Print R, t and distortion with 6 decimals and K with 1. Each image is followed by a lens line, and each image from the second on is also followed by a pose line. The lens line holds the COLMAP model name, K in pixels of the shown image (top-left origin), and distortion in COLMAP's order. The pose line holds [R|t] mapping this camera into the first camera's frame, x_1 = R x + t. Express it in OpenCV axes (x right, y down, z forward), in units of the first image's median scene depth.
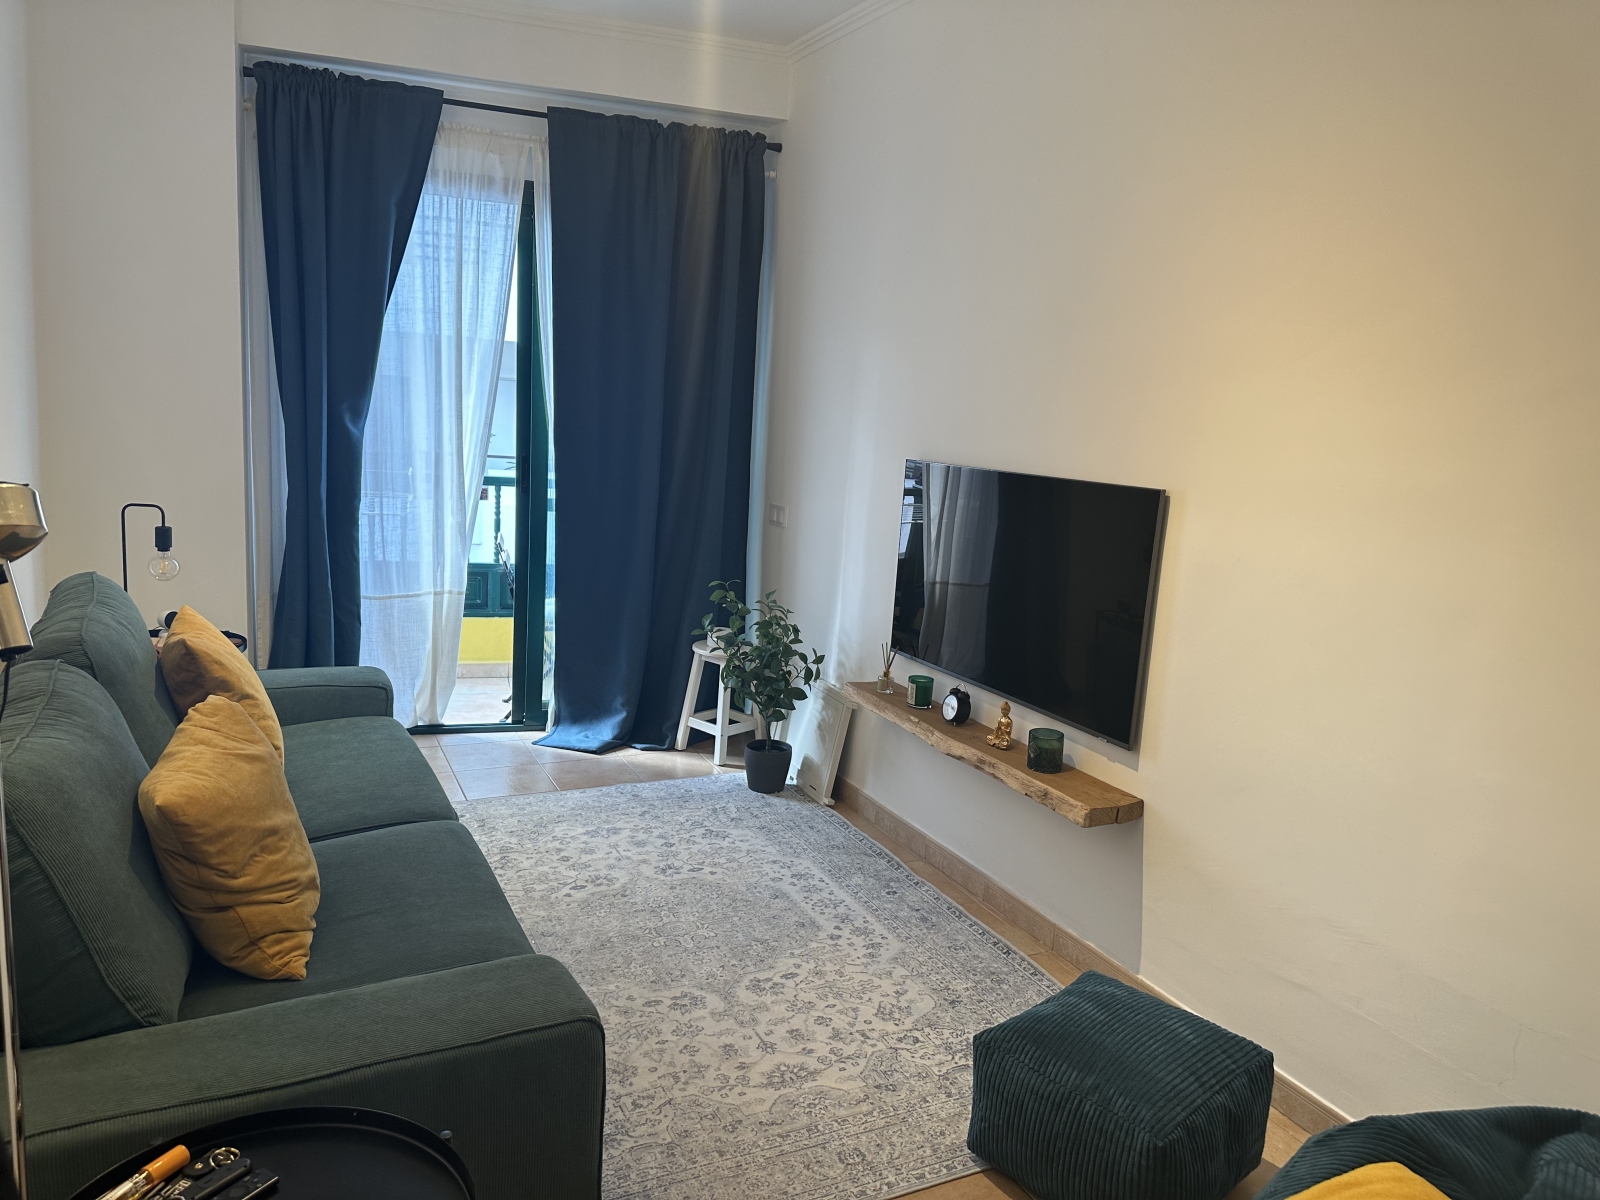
lens RADIAL K [[1123.5, 0, 800.0], [0, 1123.5, 600.0], [0, 0, 1]] dist [0.167905, -0.252106]
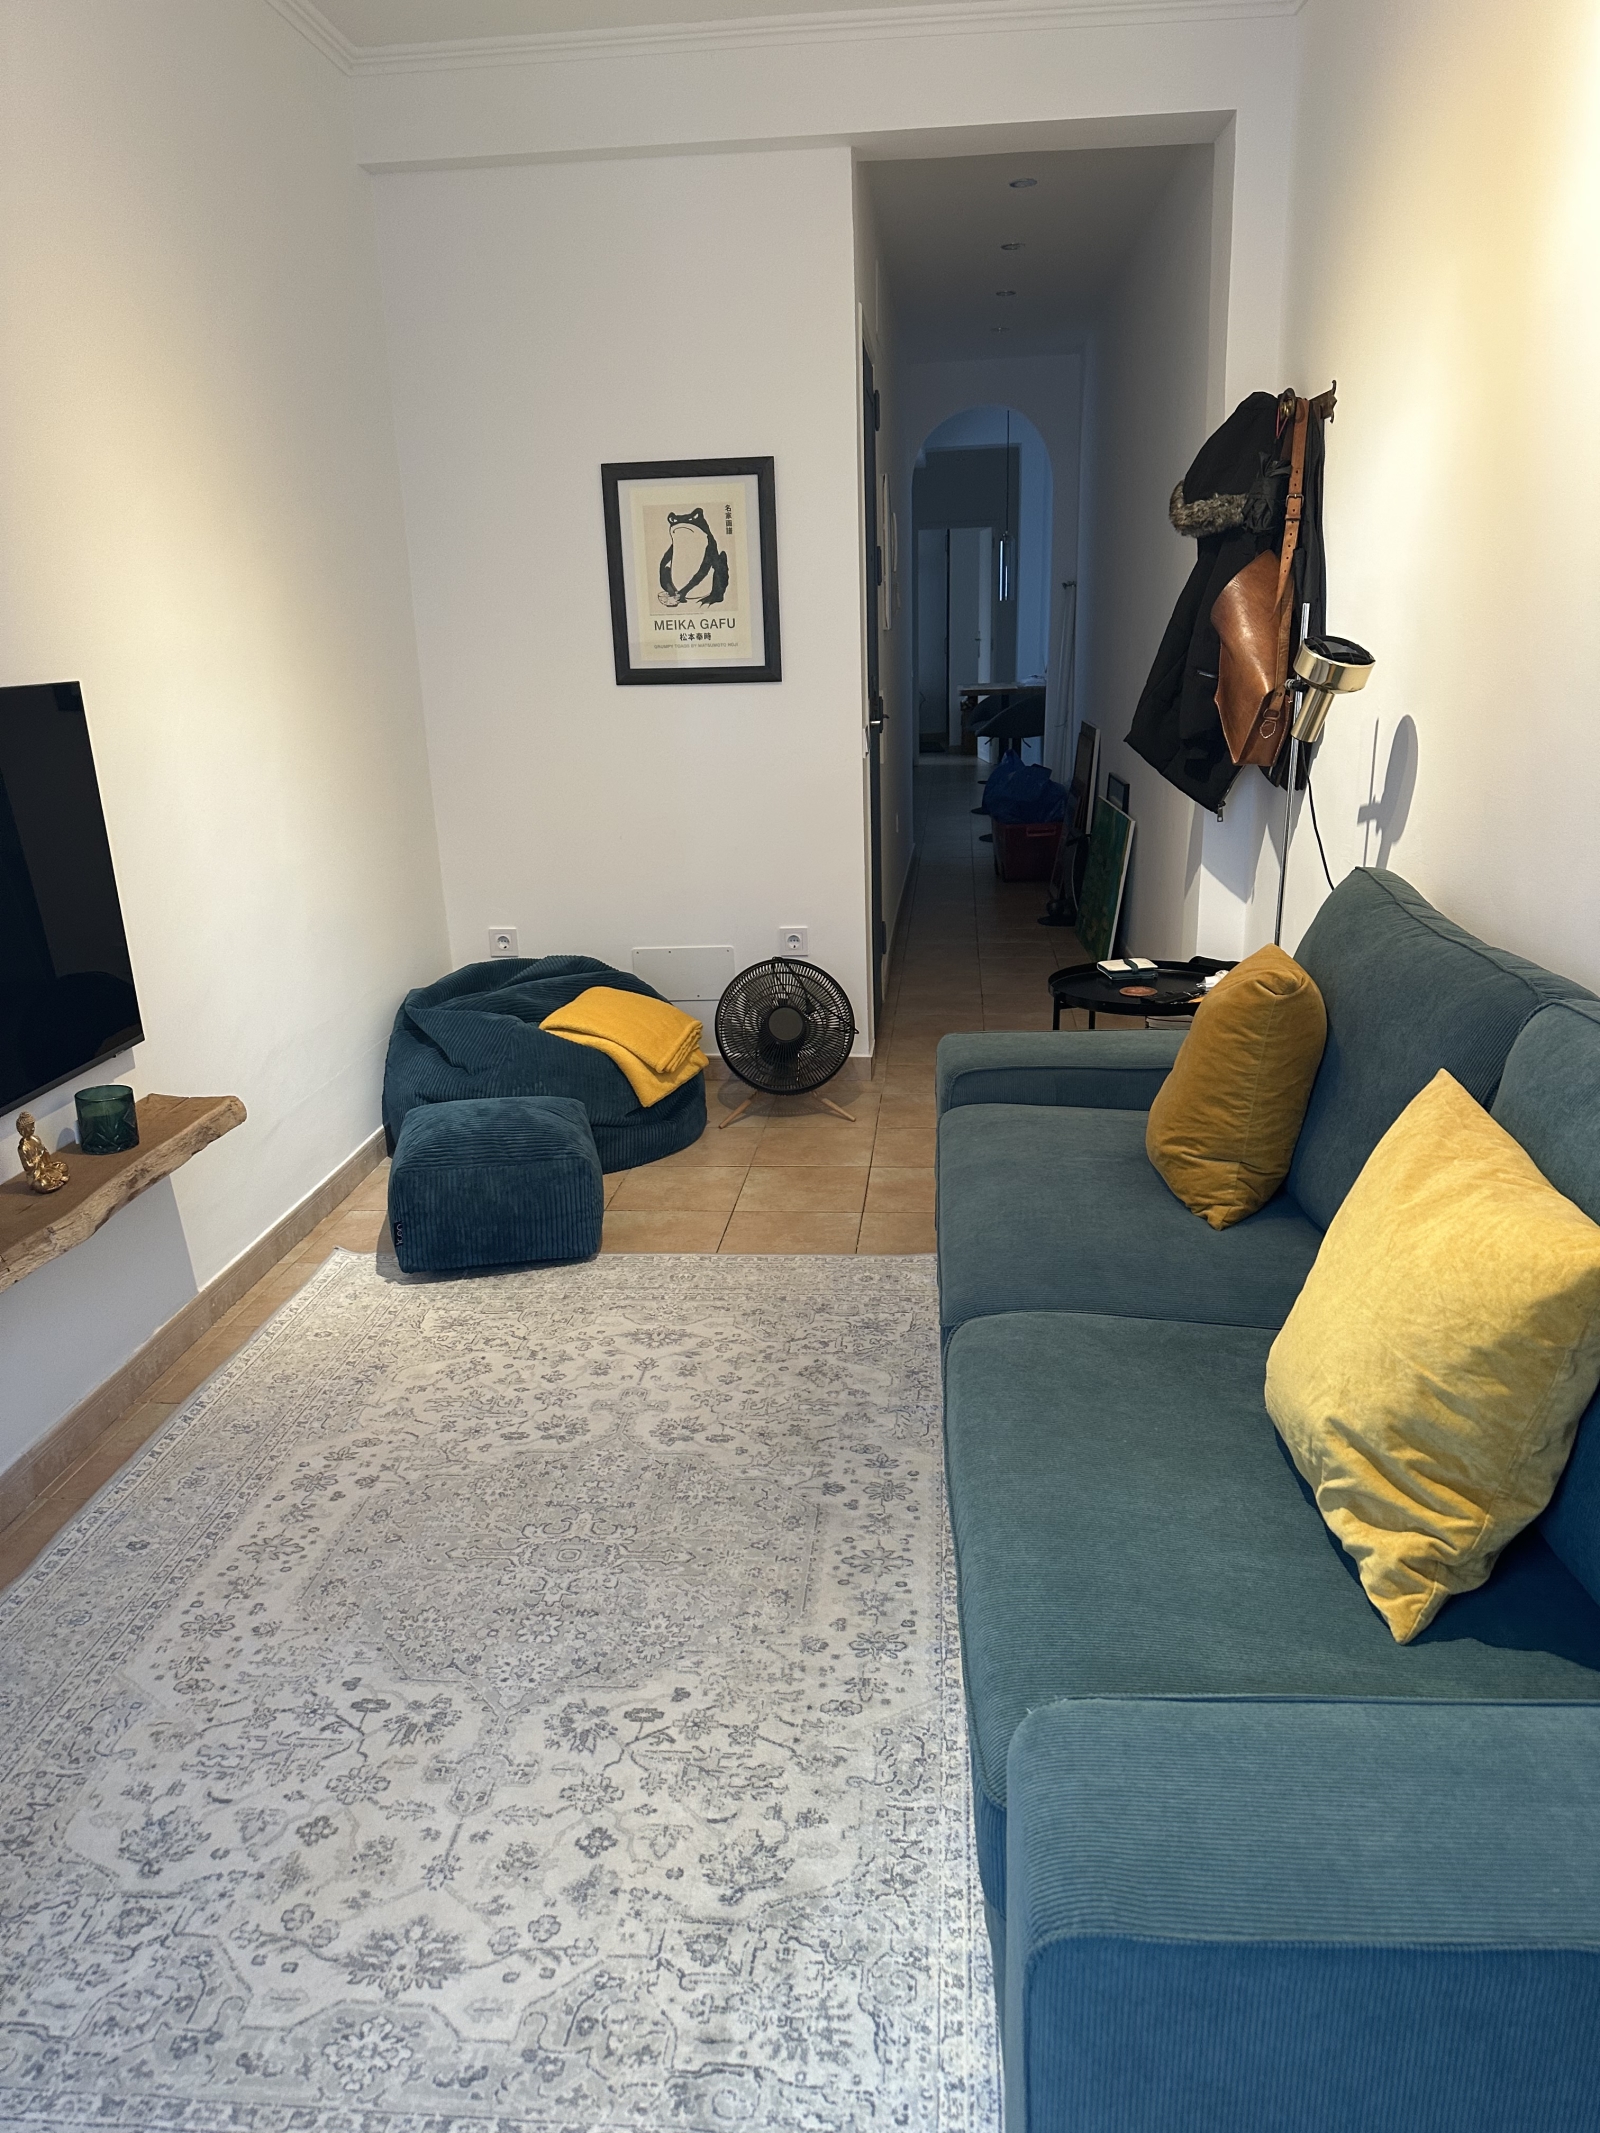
lens RADIAL K [[1497.8, 0, 800.0], [0, 1497.8, 1066.5], [0, 0, 1]] dist [0.167905, -0.252106]
pose [[-0.856106, -0.172698, 0.487092, -0.585526], [0.072113, 0.893374, 0.443490, -0.273755], [-0.511745, 0.414800, -0.752368, 1.563925]]
